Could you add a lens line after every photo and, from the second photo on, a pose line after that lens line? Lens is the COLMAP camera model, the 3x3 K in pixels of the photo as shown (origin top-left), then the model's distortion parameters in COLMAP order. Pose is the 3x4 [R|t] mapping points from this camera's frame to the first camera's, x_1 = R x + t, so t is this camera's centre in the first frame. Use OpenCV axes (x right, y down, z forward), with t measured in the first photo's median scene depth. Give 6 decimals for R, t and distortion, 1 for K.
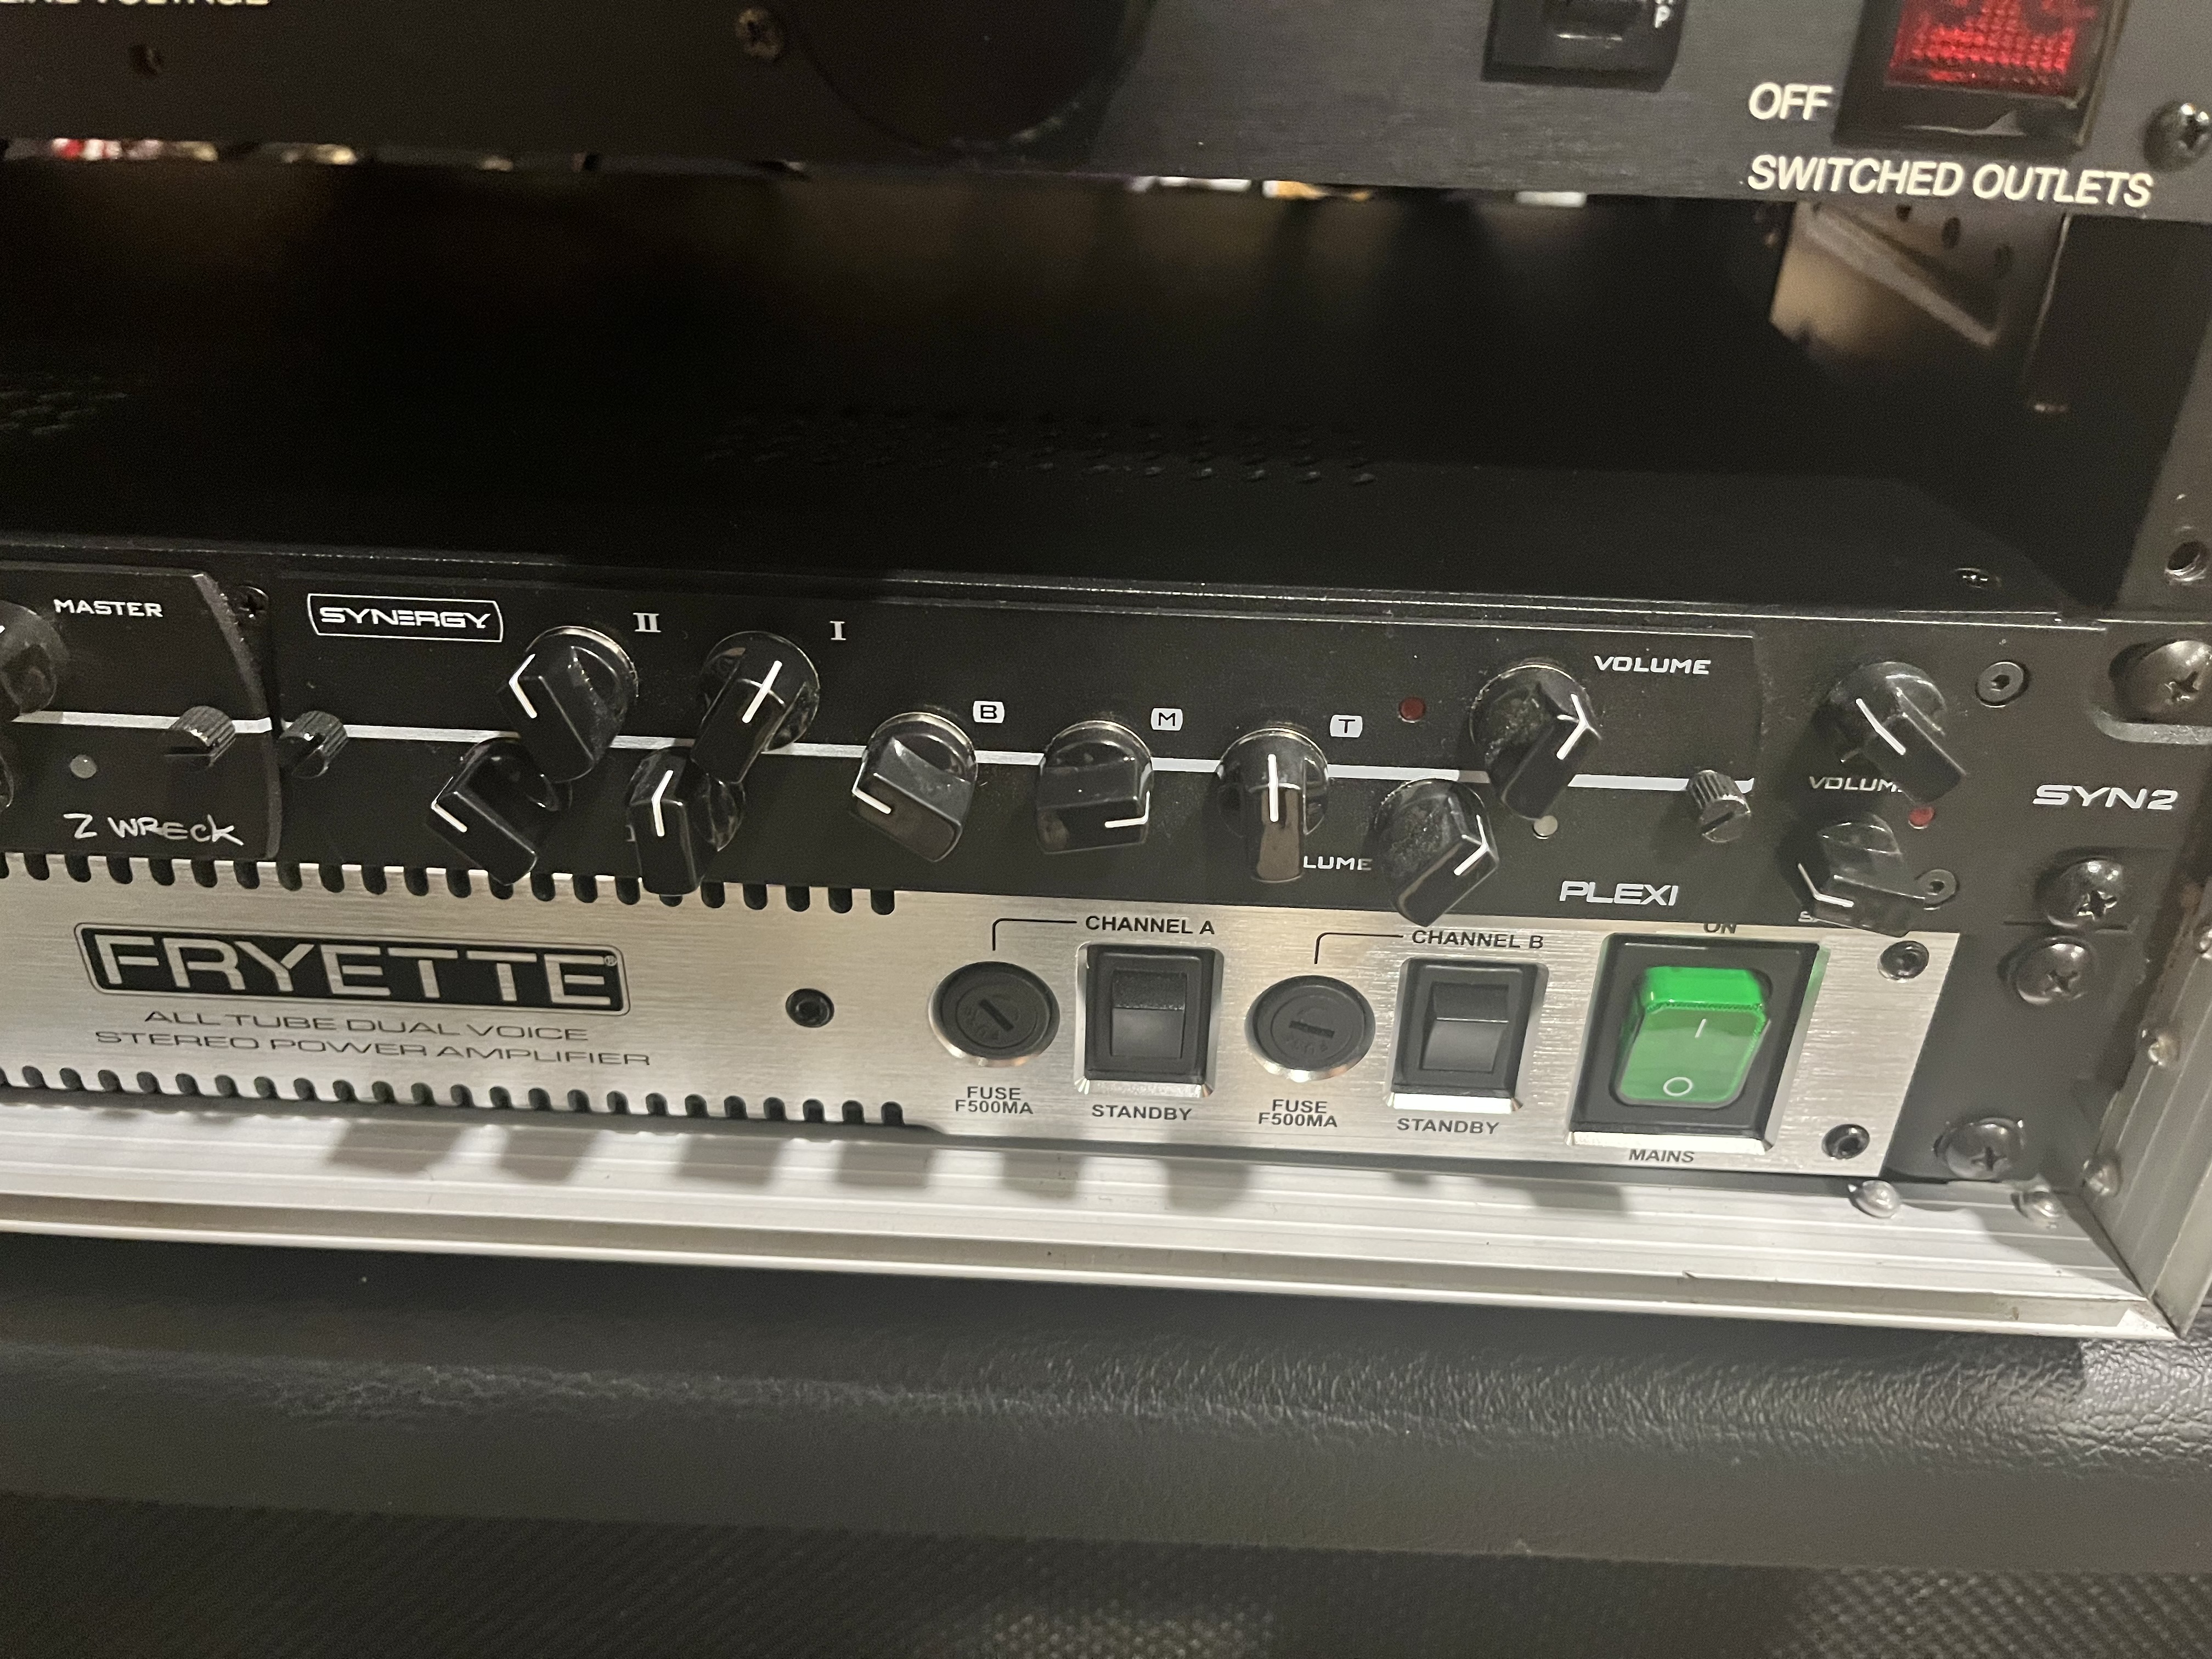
lens RADIAL K [[1720.7, 0, 1116.9], [0, 1720.7, 818.9], [0, 0, 1]] dist [0.052498, -0.053135]
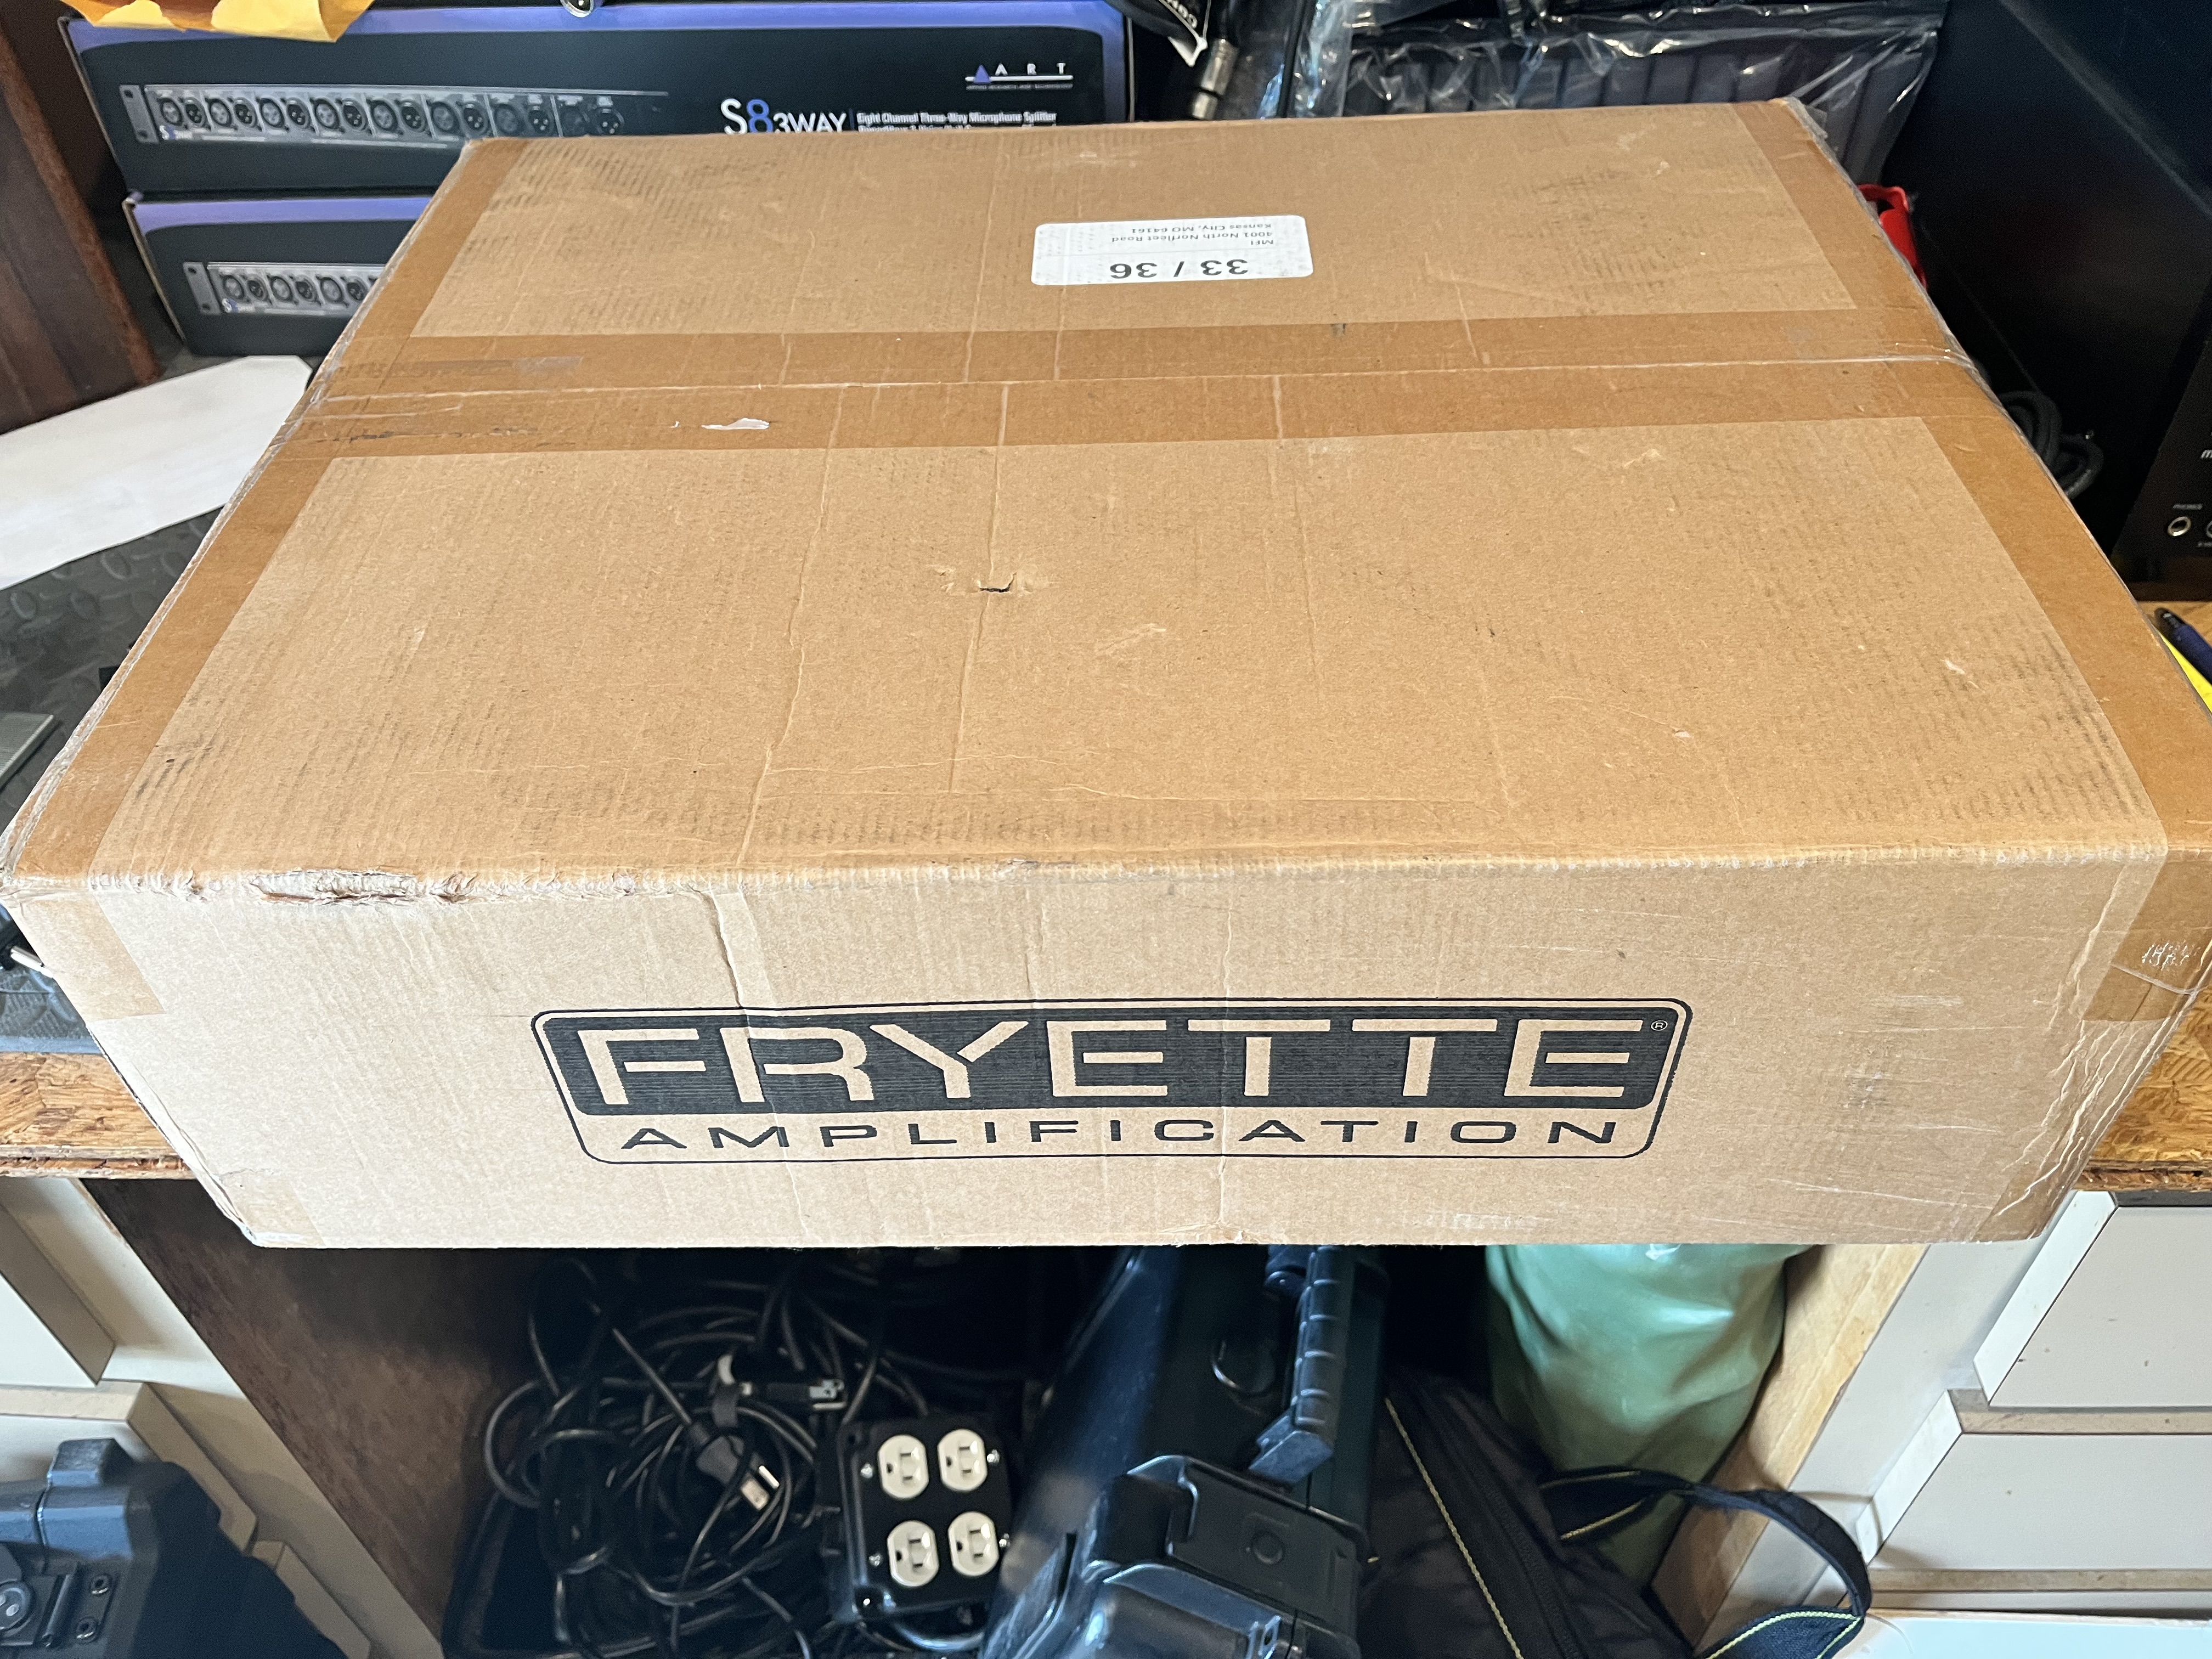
lens RADIAL K [[1720.7, 0, 1097.2], [0, 1720.7, 819.3], [0, 0, 1]] dist [0.052498, -0.053135]
pose [[0.997798, -0.062741, -0.021495, -0.428322], [0.066113, 0.966634, 0.247482, -0.096744], [0.005251, -0.248358, 0.968654, 0.552227]]
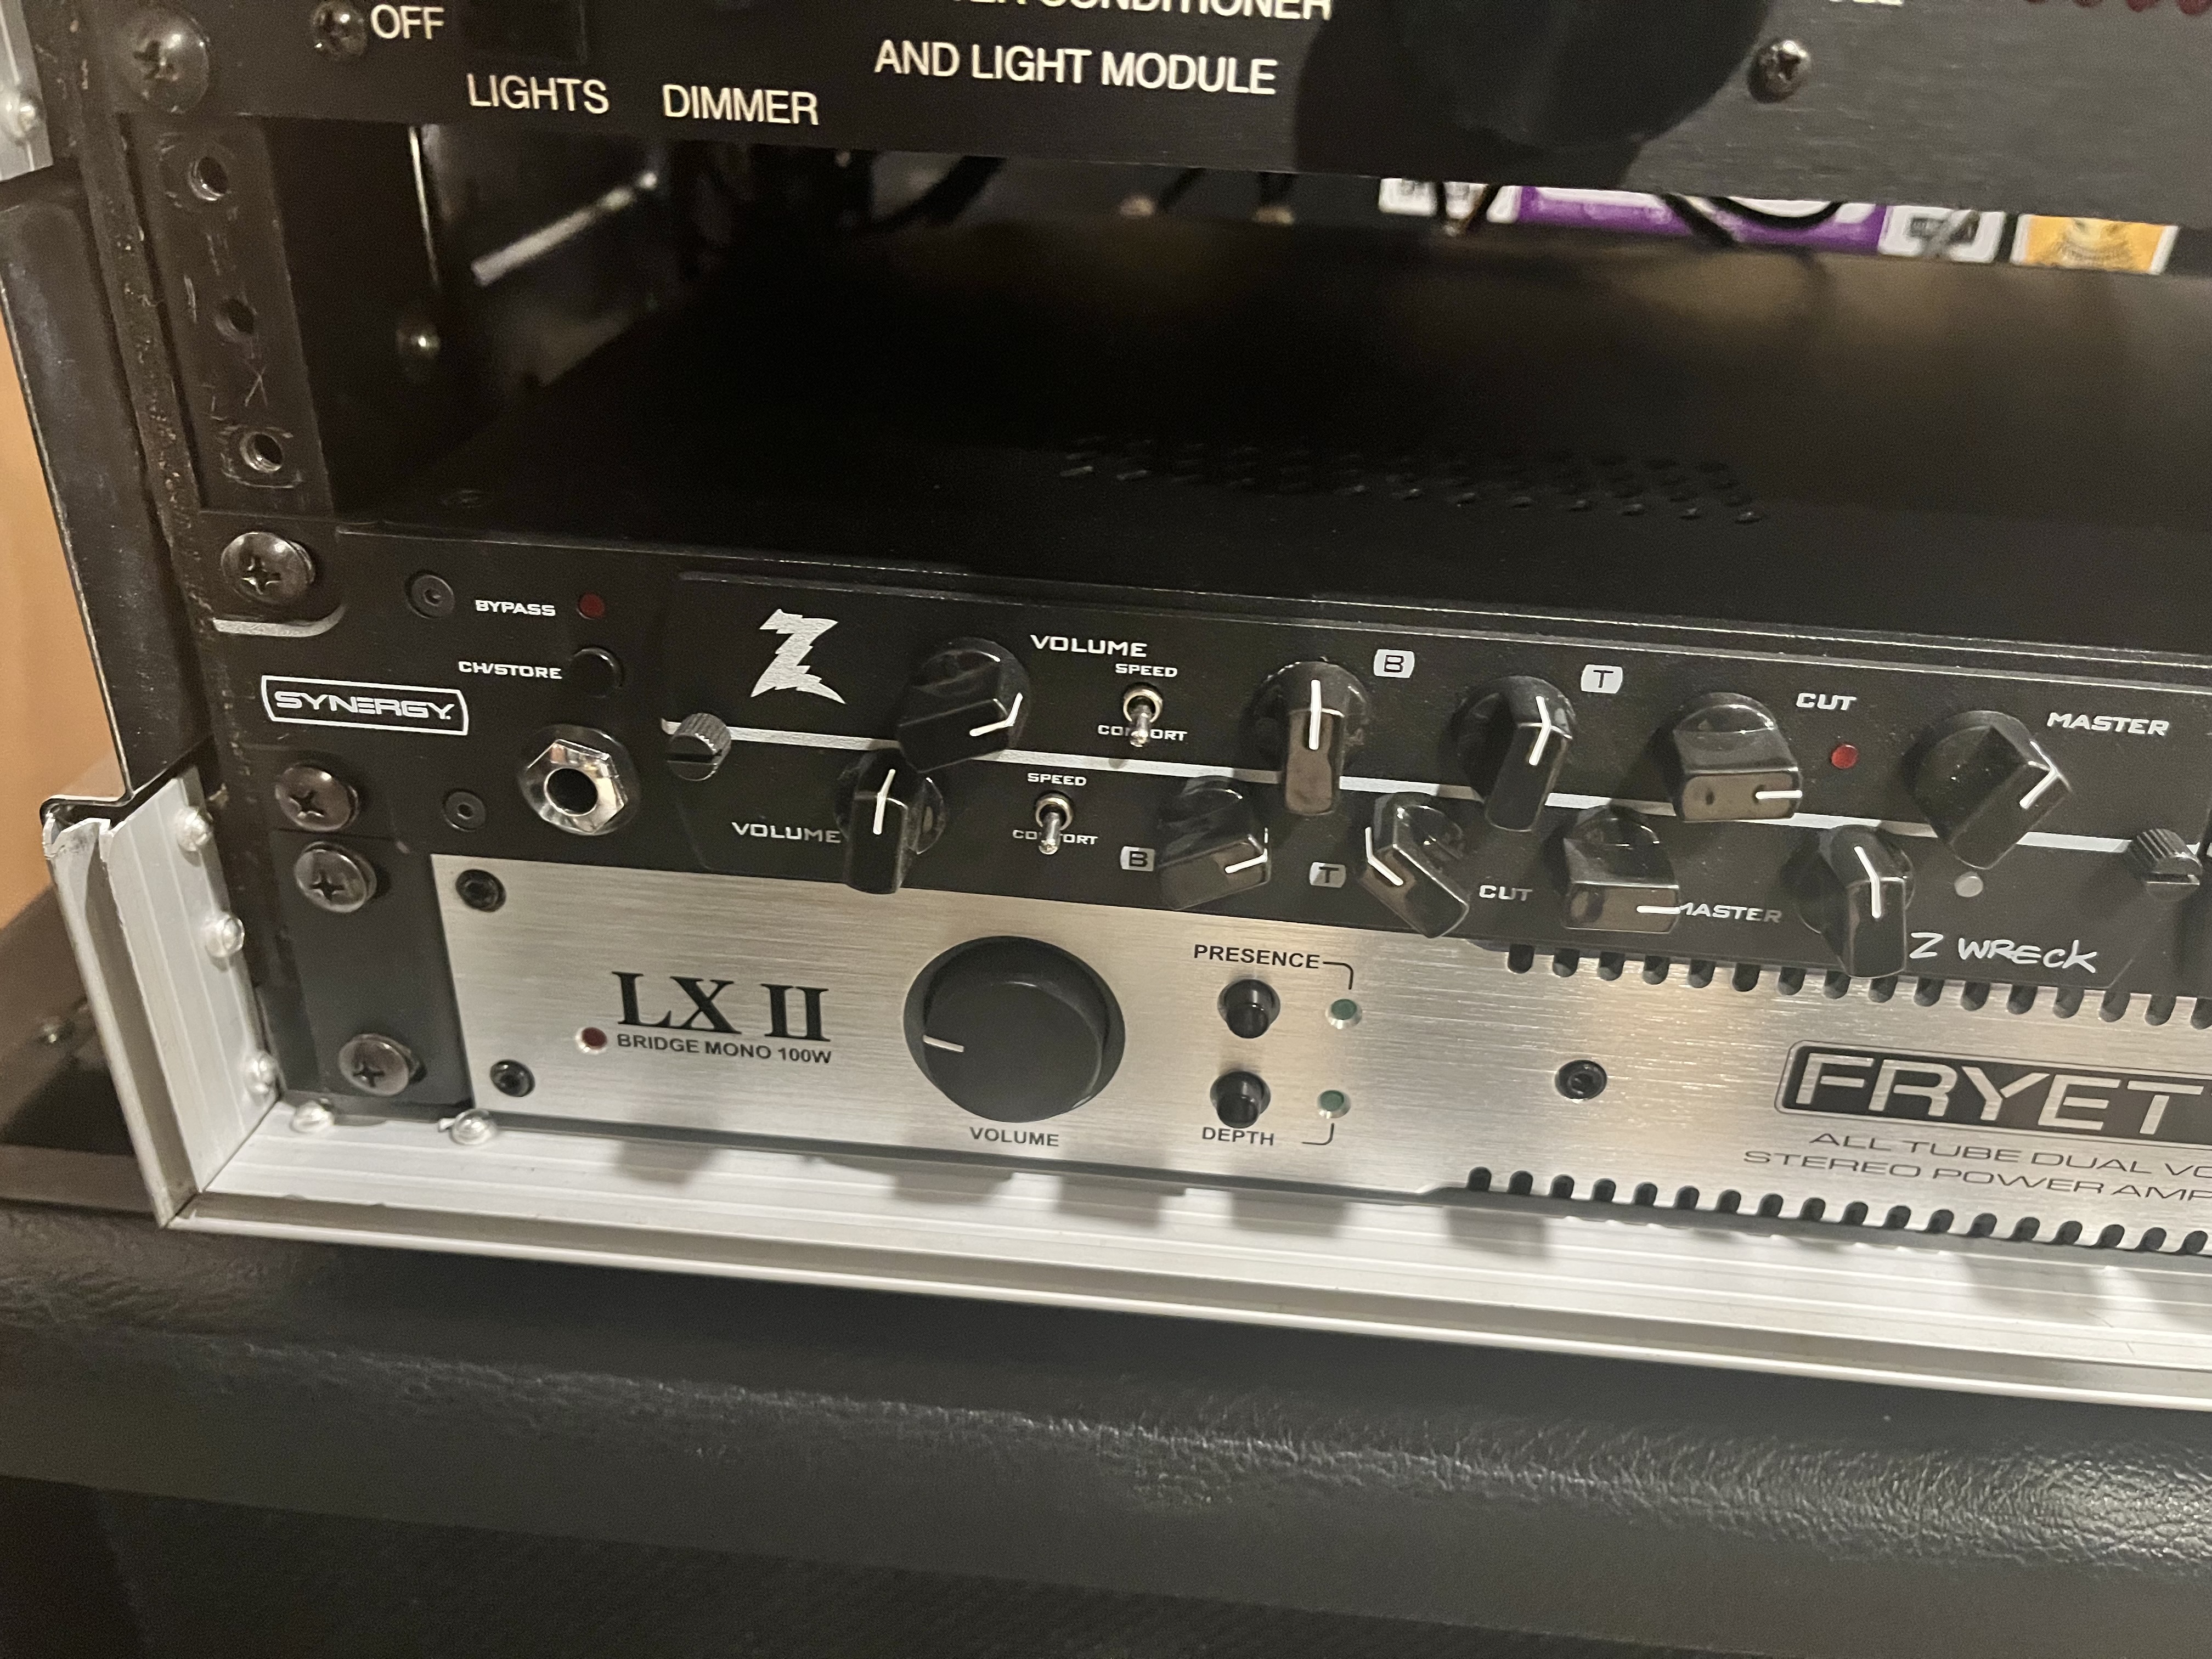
lens RADIAL K [[1720.7, 0, 1104.3], [0, 1720.7, 789.1], [0, 0, 1]] dist [0.052498, -0.053135]
pose [[0.998884, 0.032078, -0.034679, -0.936783], [-0.033121, 0.999003, -0.029921, -0.035309], [0.033685, 0.031037, 0.998950, 0.043643]]
